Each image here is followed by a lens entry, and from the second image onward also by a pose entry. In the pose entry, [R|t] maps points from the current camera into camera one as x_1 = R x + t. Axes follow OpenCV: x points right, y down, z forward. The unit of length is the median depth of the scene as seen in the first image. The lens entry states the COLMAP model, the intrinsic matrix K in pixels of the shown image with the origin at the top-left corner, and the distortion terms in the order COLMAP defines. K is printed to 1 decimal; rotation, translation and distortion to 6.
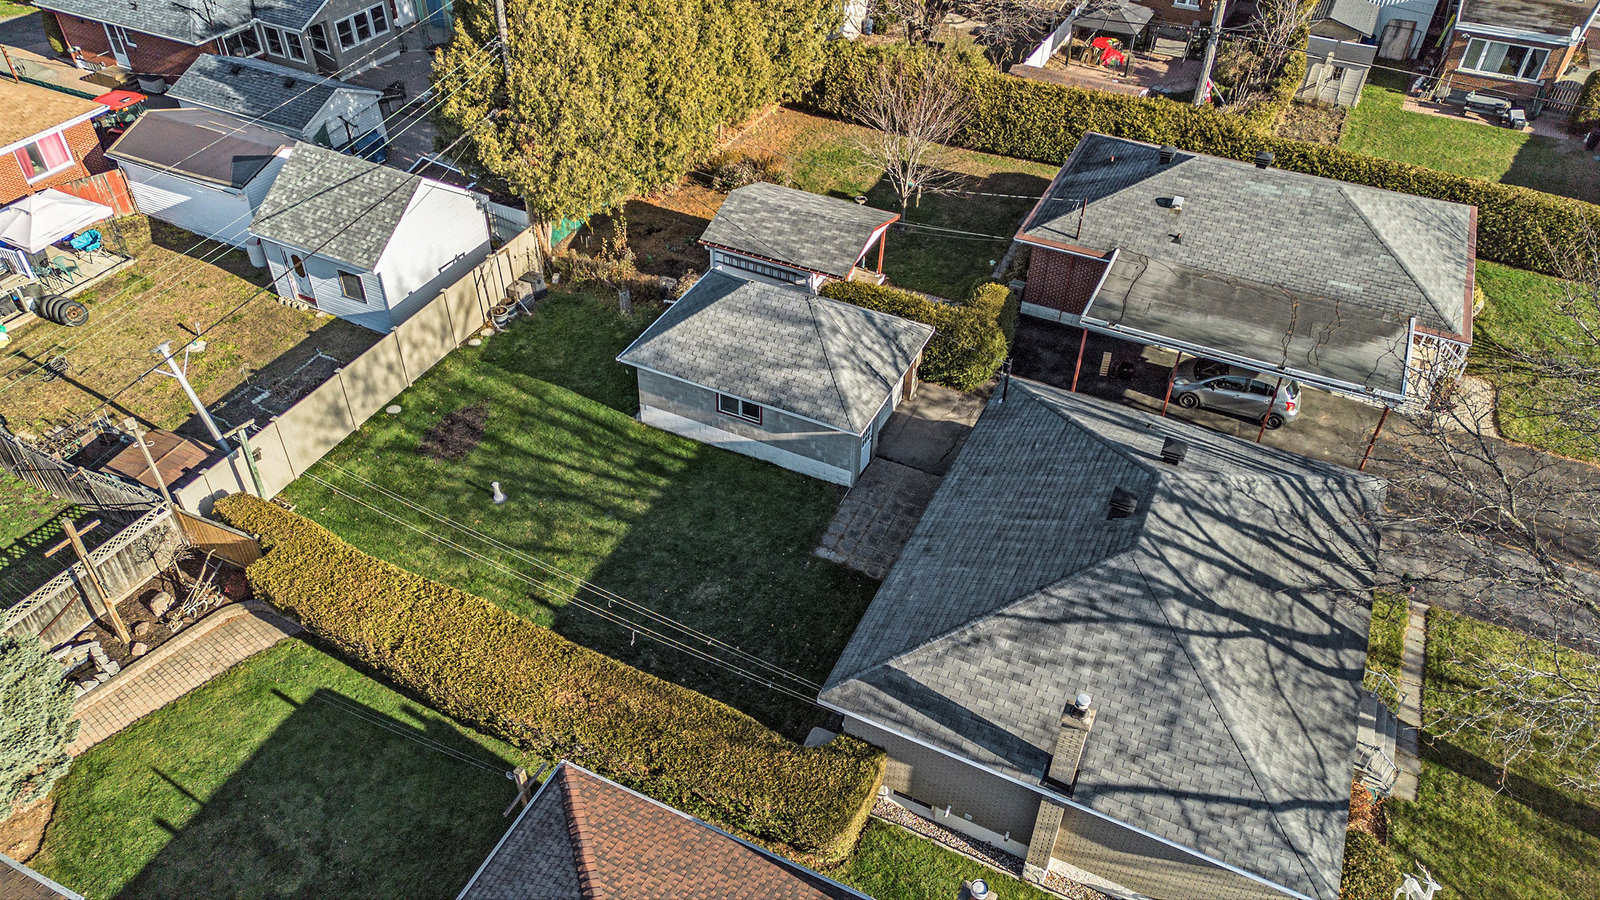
lens RADIAL K [[1120.5, 0, 795.2], [0, 1120.5, 443.2], [0, 0, 1]] dist [0.016876, -0.005836]
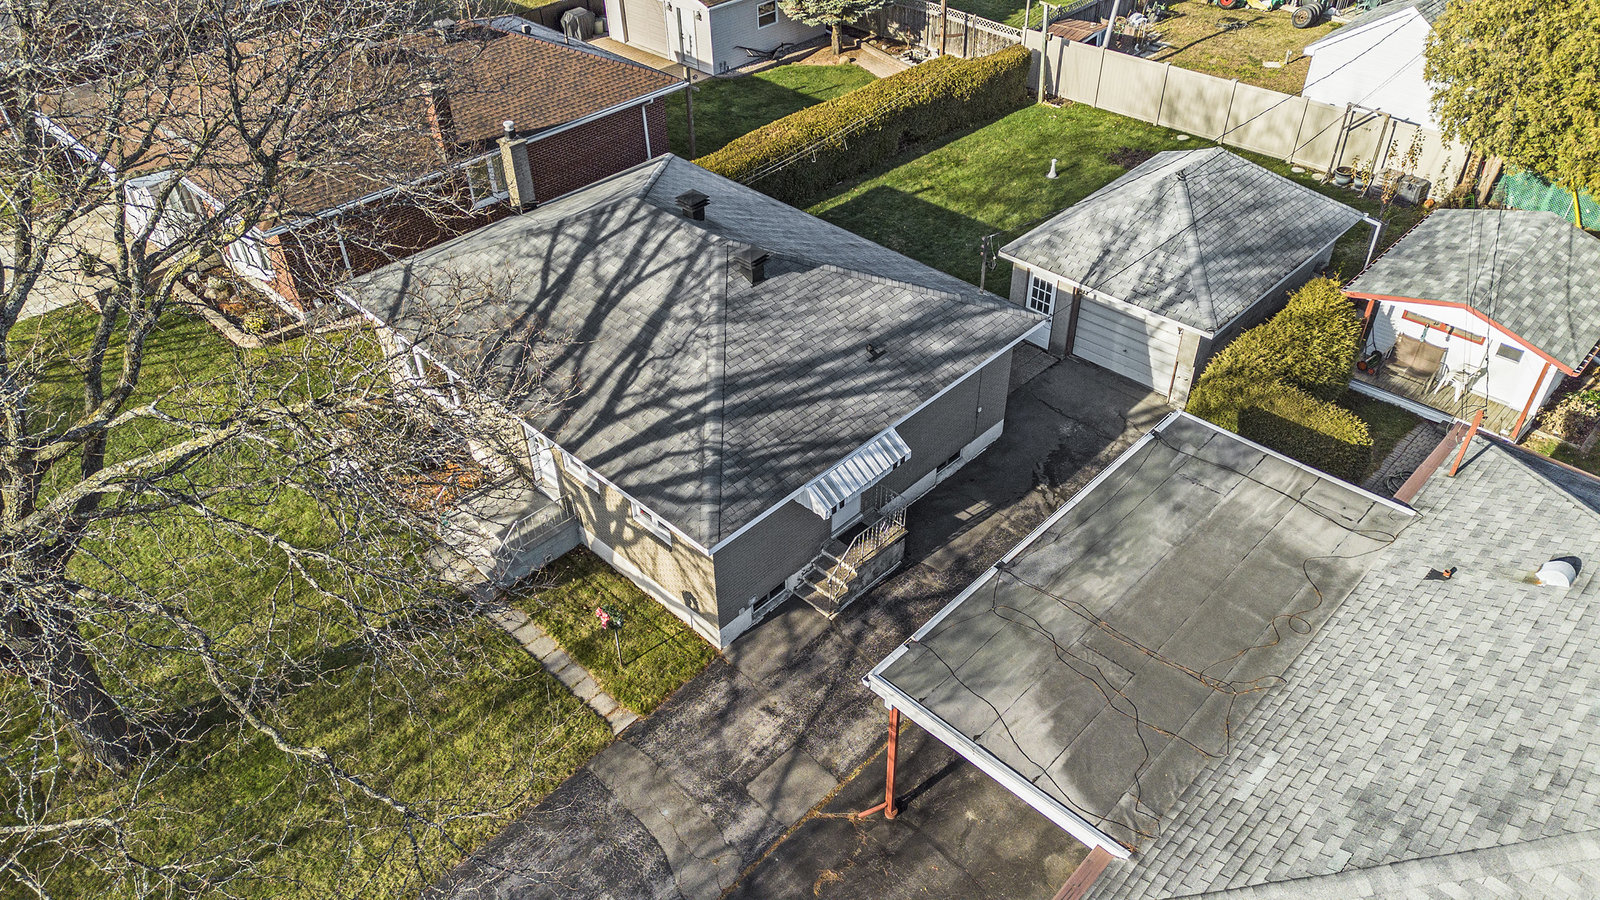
lens RADIAL K [[1120.5, 0, 795.2], [0, 1120.5, 443.2], [0, 0, 1]] dist [0.016876, -0.005836]
pose [[-0.318422, 0.584315, -0.746447, 0.988321], [-0.593062, 0.491500, 0.637734, -0.463145], [0.739517, 0.645758, 0.190031, 0.896239]]
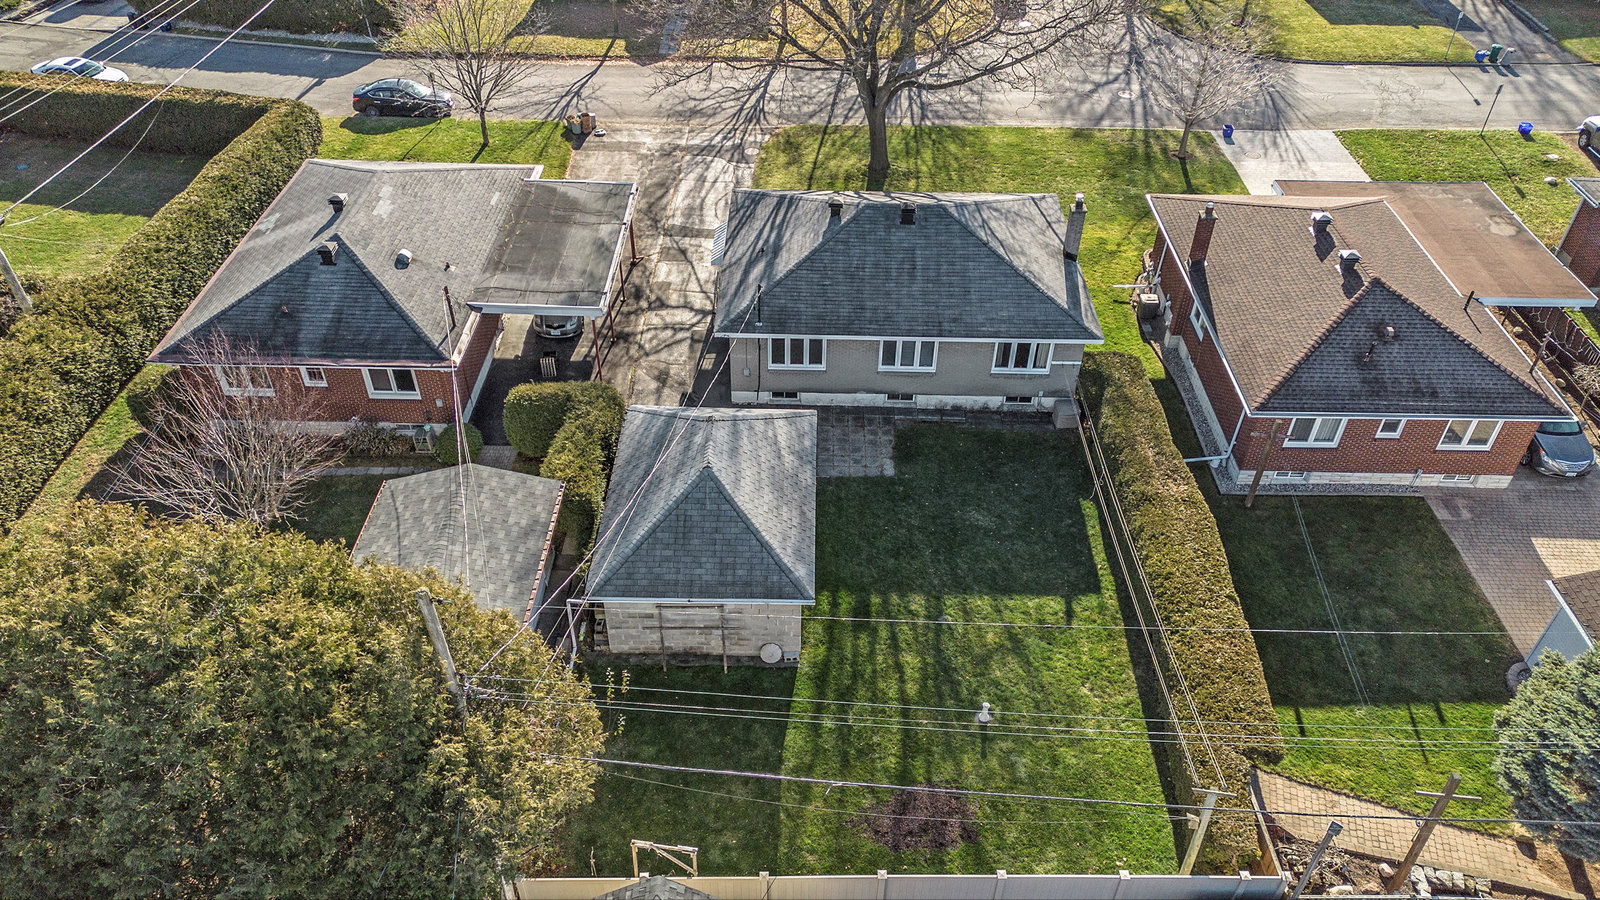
lens RADIAL K [[1120.5, 0, 795.2], [0, 1120.5, 443.2], [0, 0, 1]] dist [0.016876, -0.005836]
pose [[-0.418650, -0.598973, 0.682615, -0.806646], [0.565123, 0.416567, 0.712115, -0.903050], [-0.710893, 0.683888, 0.164097, 0.961346]]
